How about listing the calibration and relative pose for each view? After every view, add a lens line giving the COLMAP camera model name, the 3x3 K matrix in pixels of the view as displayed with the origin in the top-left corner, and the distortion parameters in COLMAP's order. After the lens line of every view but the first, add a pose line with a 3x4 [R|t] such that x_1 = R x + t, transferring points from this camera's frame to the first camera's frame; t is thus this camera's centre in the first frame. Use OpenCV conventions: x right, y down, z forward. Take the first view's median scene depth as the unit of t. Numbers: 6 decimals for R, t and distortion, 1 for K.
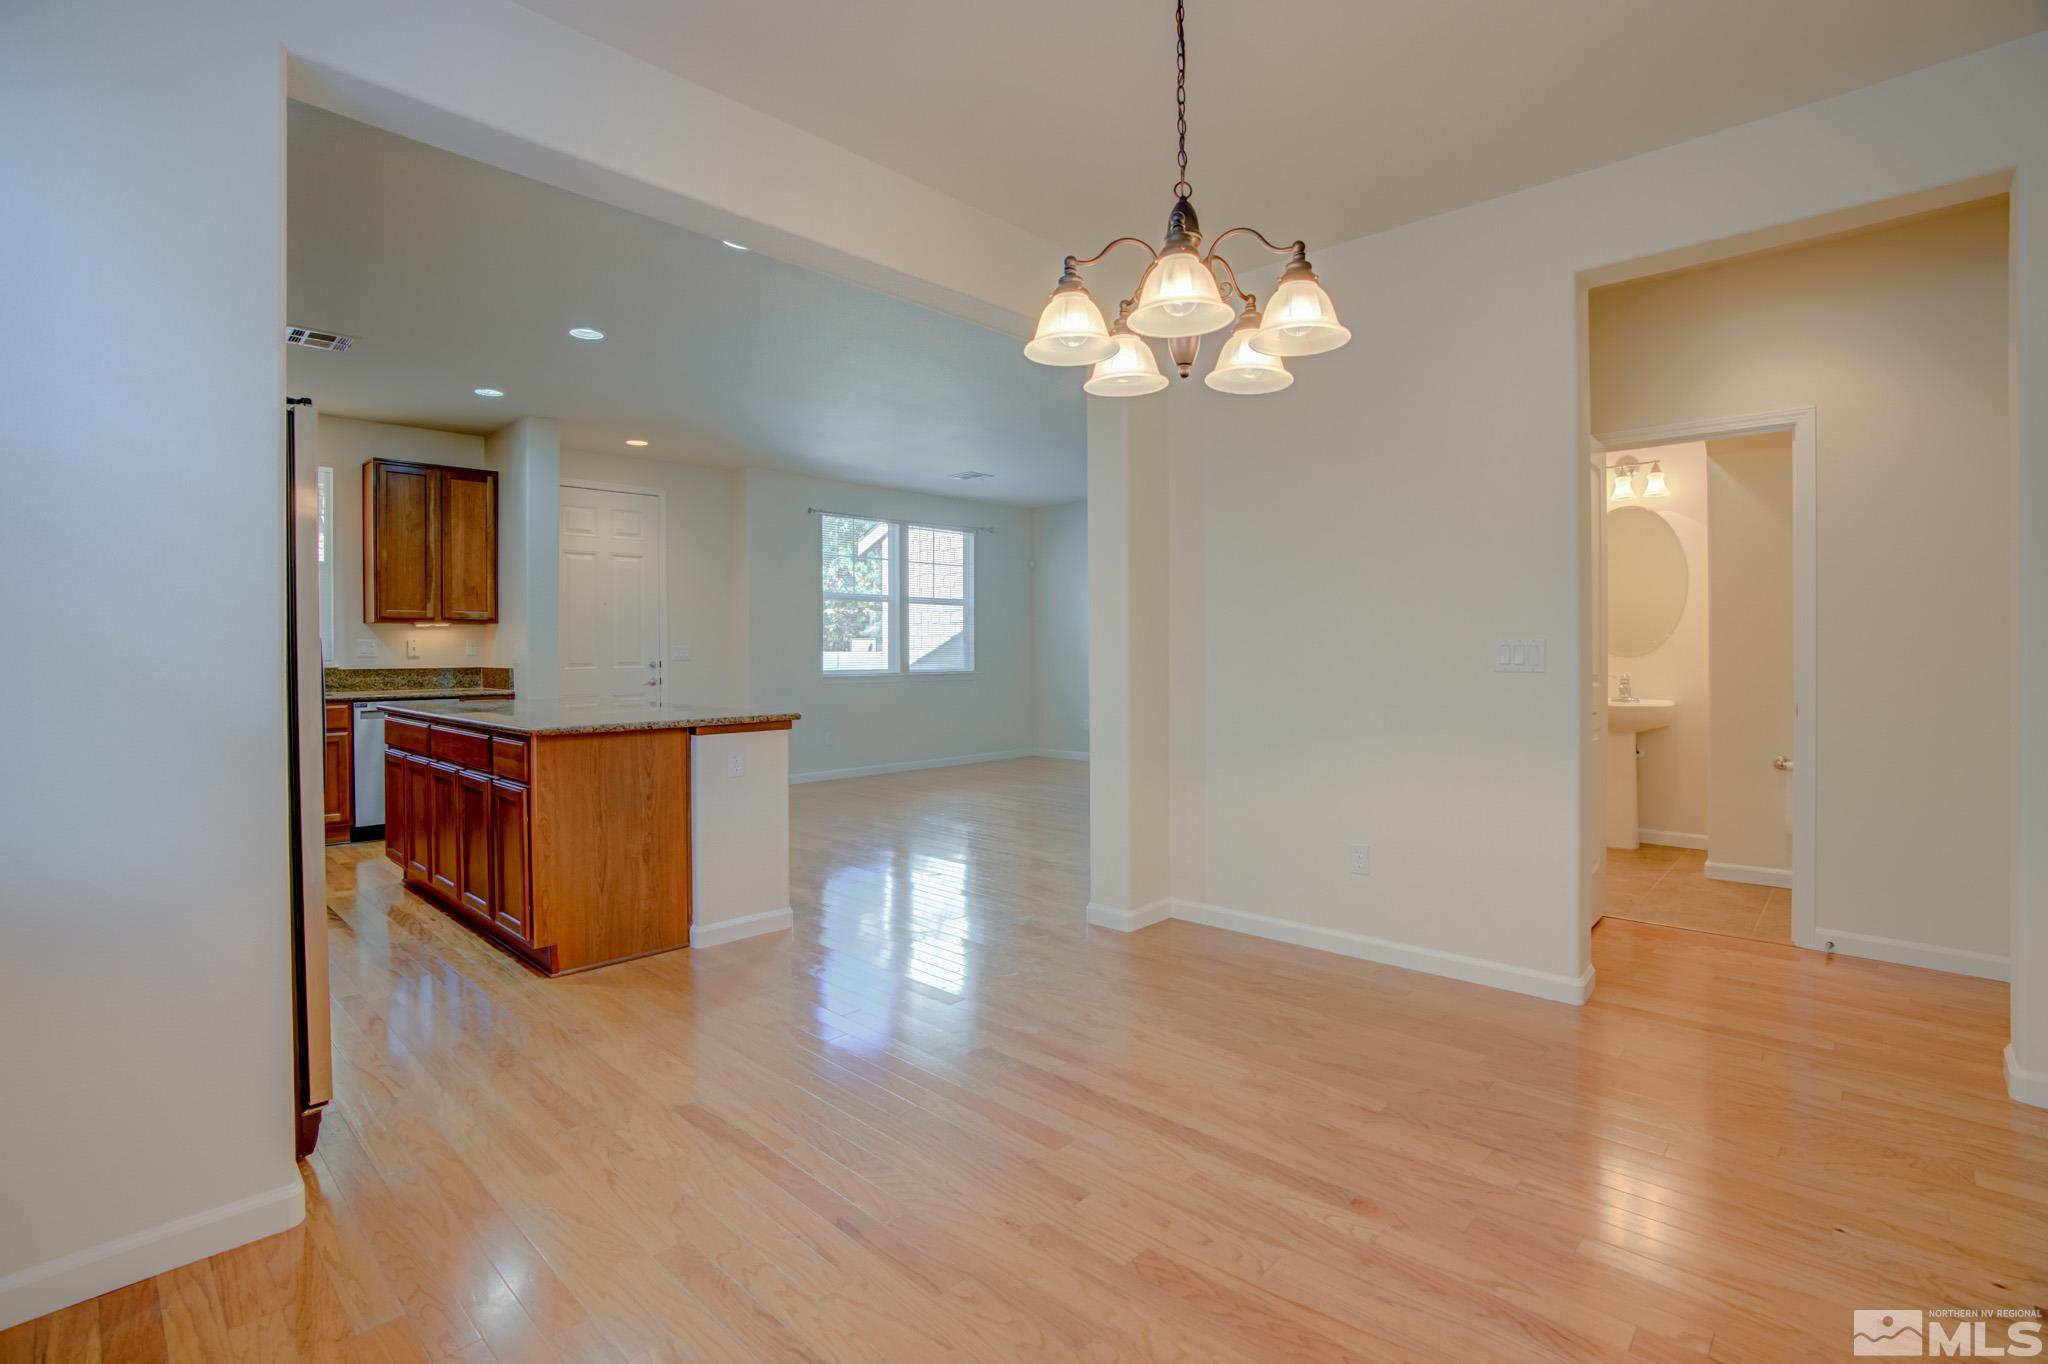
lens RADIAL K [[961.1, 0, 1039.7], [0, 961.1, 659.5], [0, 0, 1]] dist [-0.054936, 0.018100]
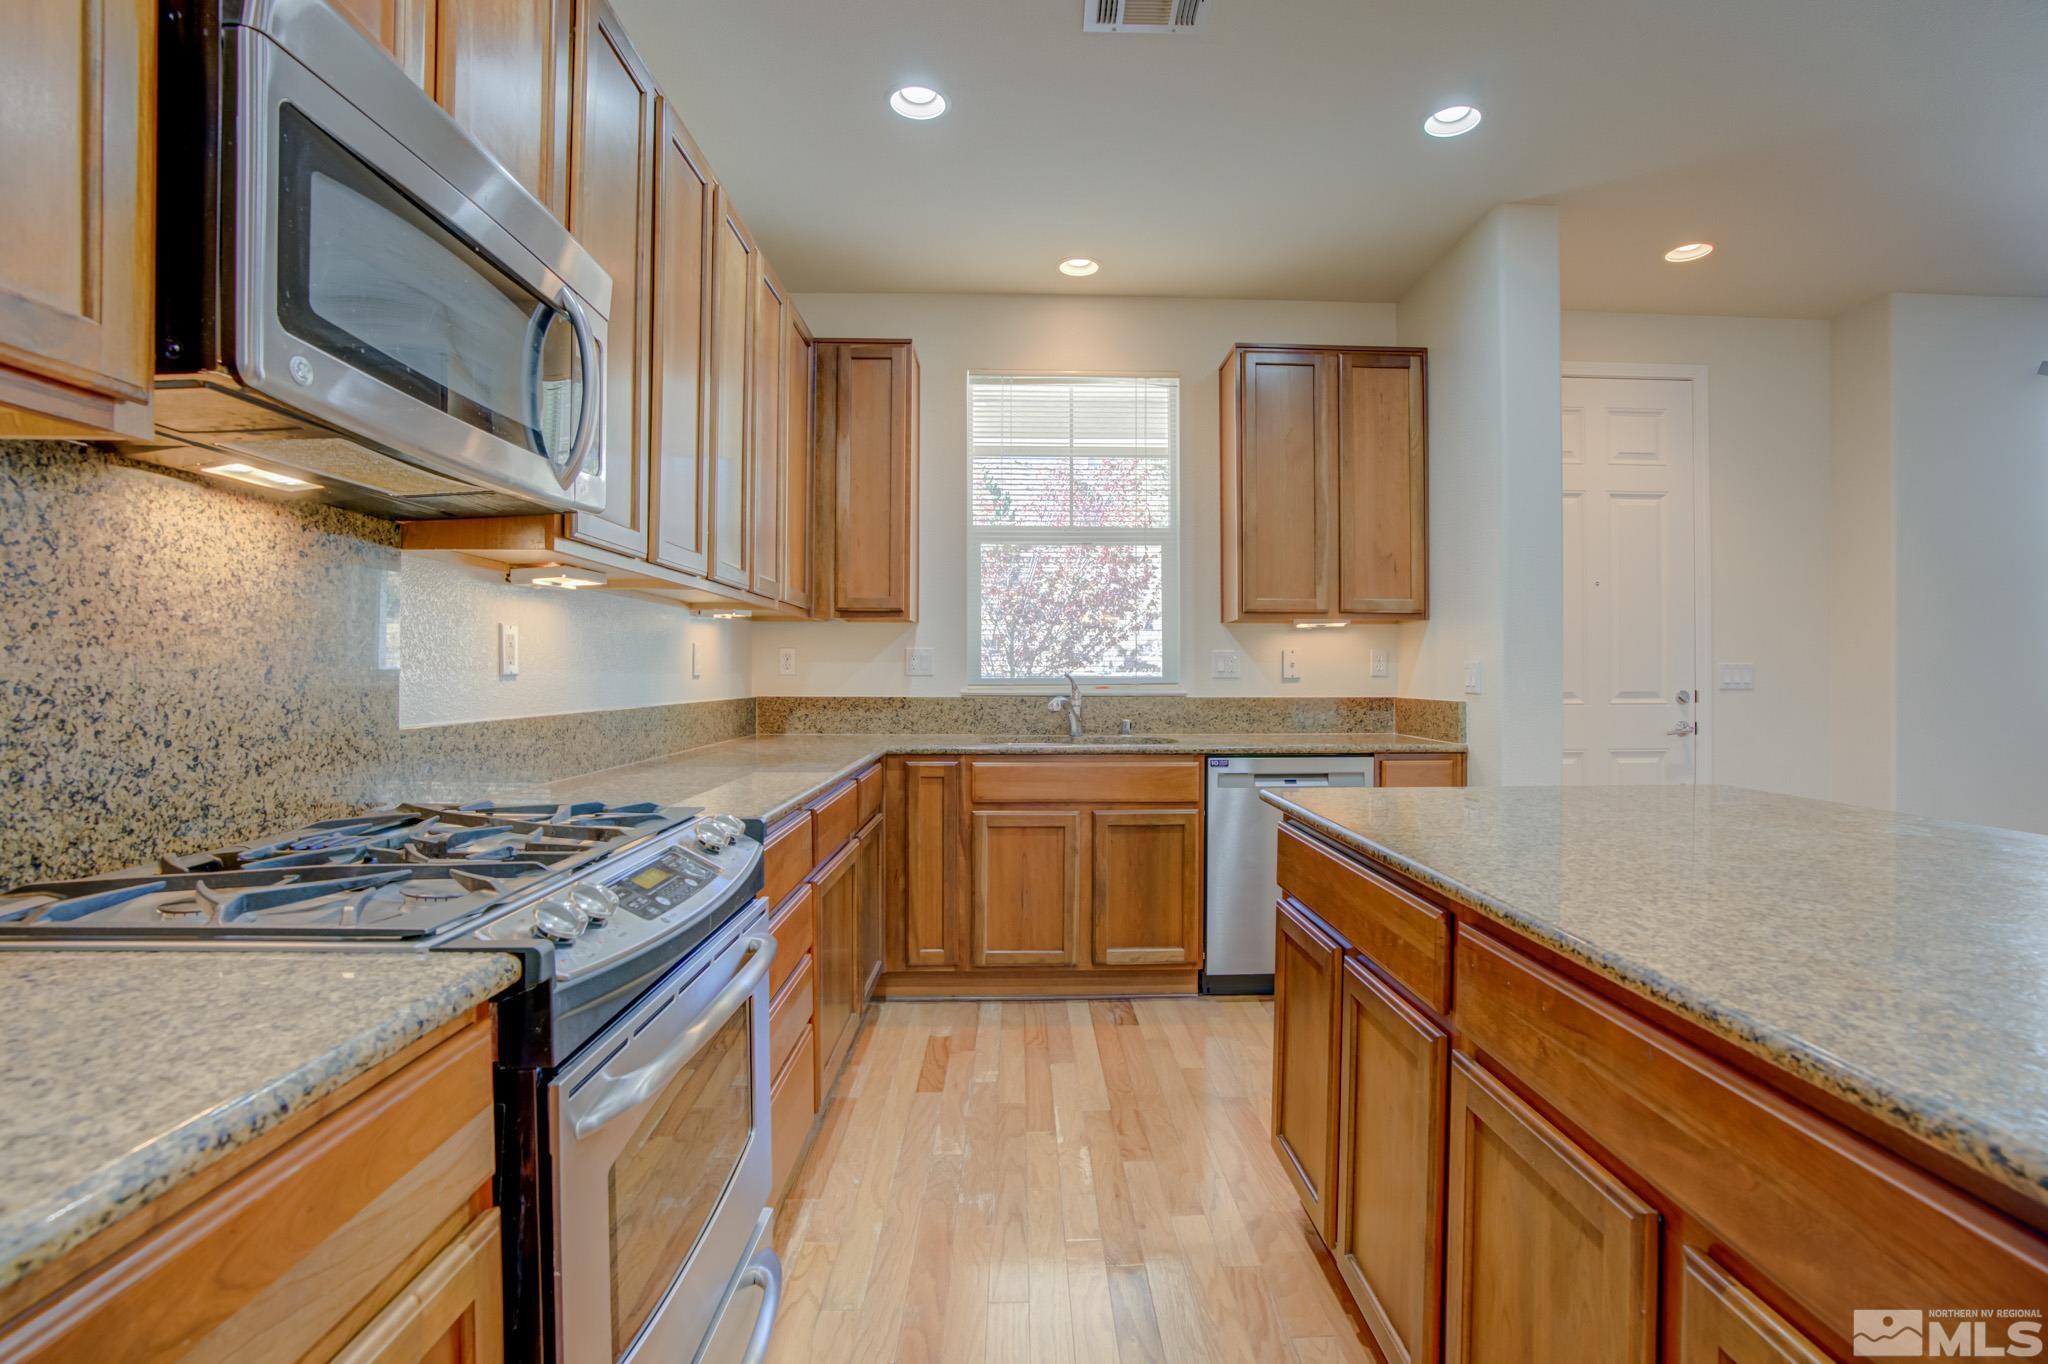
lens RADIAL K [[961.1, 0, 1059.0], [0, 961.1, 674.4], [0, 0, 1]] dist [-0.054936, 0.018100]
pose [[0.712662, 0.003798, -0.701497, -0.343422], [-0.011208, 0.999919, -0.005973, -0.000087], [0.701418, 0.012119, 0.712647, 0.461848]]
